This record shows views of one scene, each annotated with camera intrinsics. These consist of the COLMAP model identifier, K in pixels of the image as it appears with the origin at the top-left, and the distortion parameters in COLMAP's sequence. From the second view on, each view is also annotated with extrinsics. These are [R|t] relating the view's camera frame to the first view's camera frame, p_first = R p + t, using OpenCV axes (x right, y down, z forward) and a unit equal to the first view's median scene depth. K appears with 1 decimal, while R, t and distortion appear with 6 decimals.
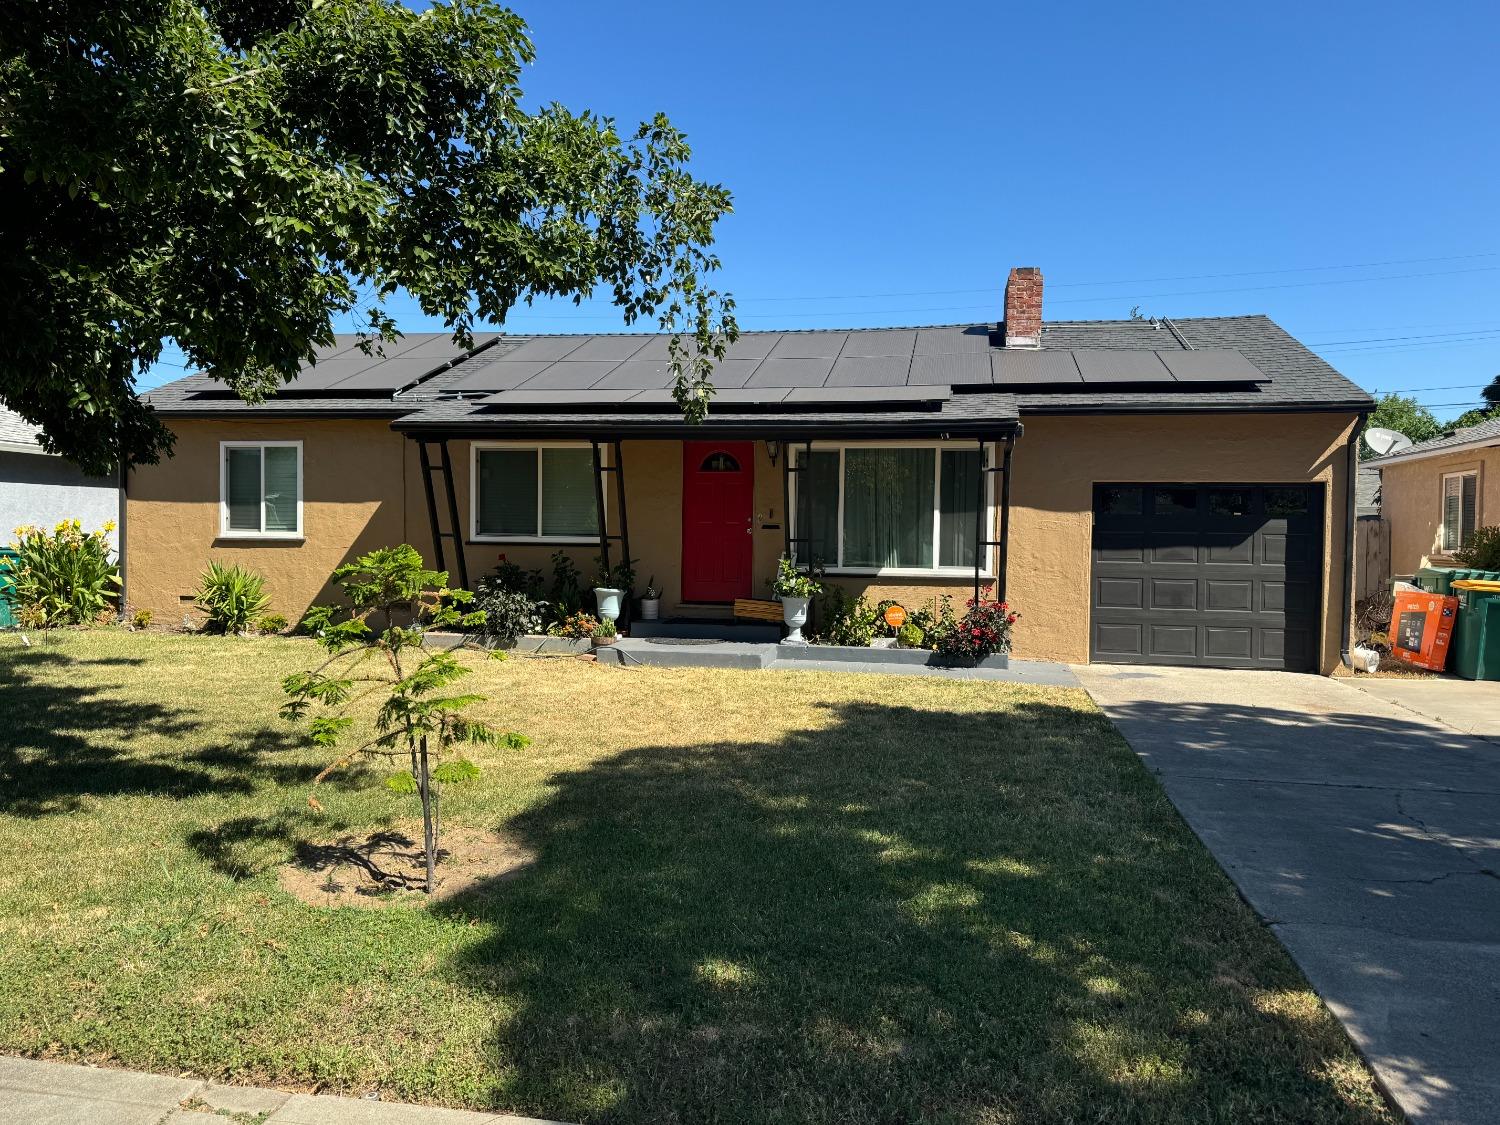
lens RADIAL K [[1068.2, 0, 749.0], [0, 1068.2, 570.5], [0, 0, 1]] dist [0.036010, -0.008894]
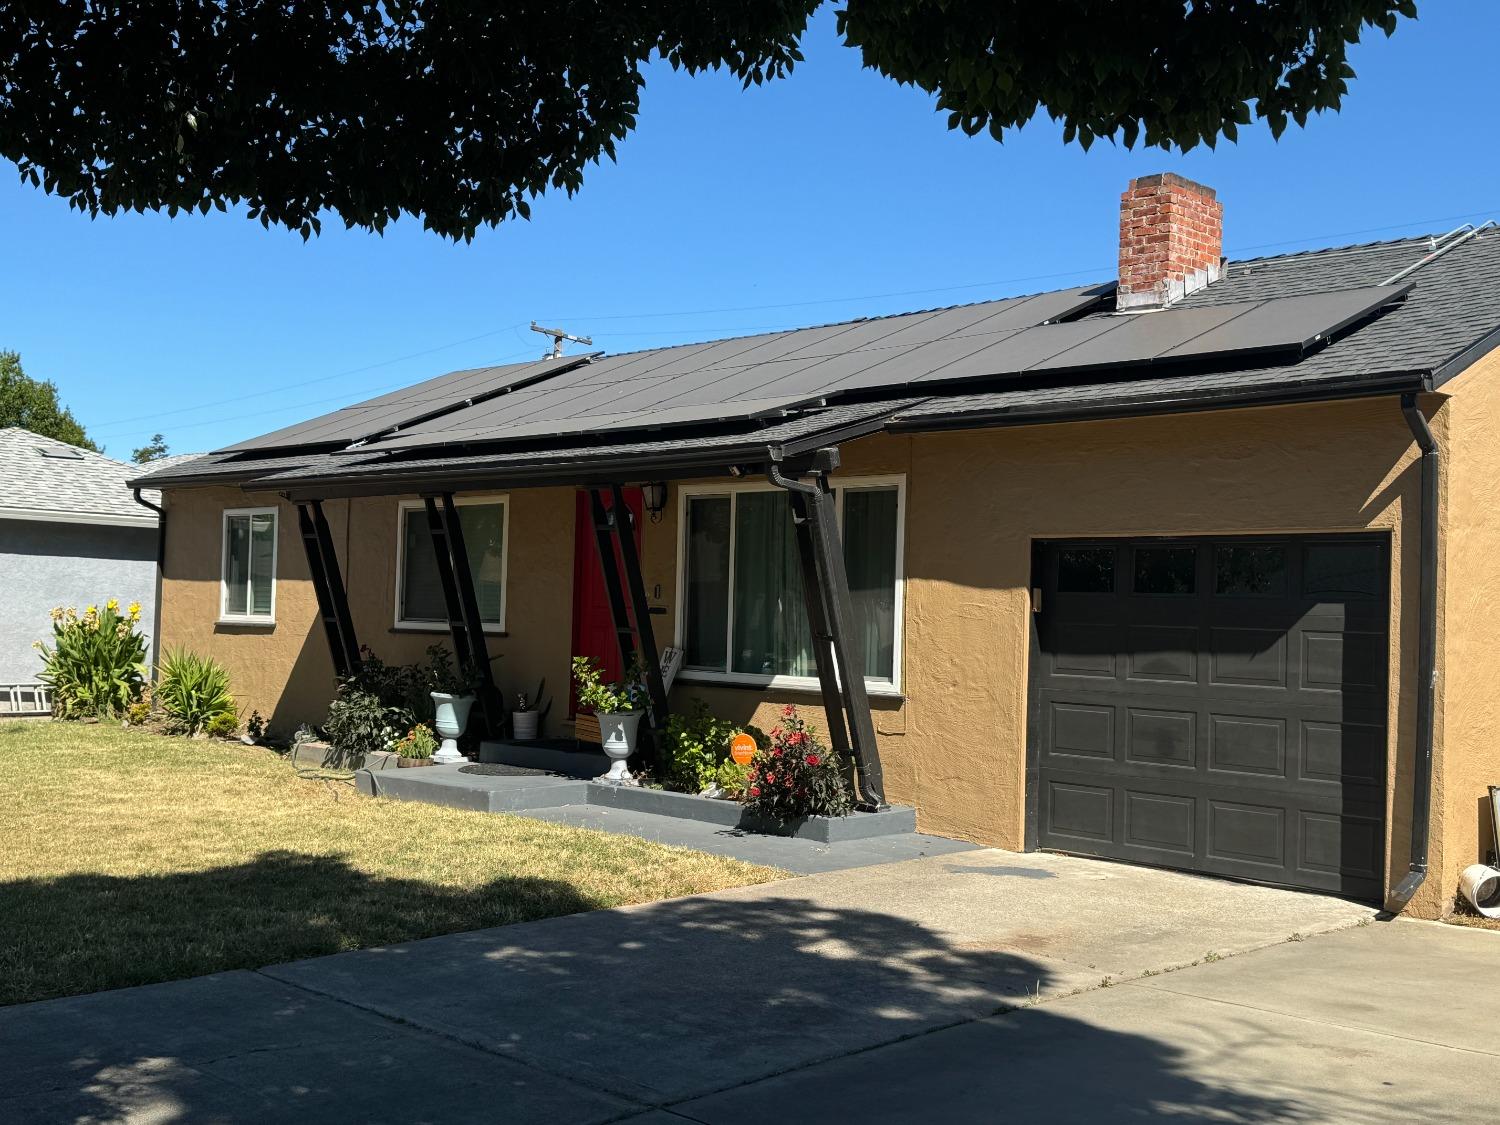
lens RADIAL K [[1683.0, 0, 749.2], [0, 1683.0, 553.3], [0, 0, 1]] dist [0.107663, 0.000000]
pose [[0.824449, -0.013193, -0.565782, 0.712873], [-0.033356, 0.996858, -0.071850, -0.002415], [0.564952, 0.078108, 0.821419, 0.152381]]
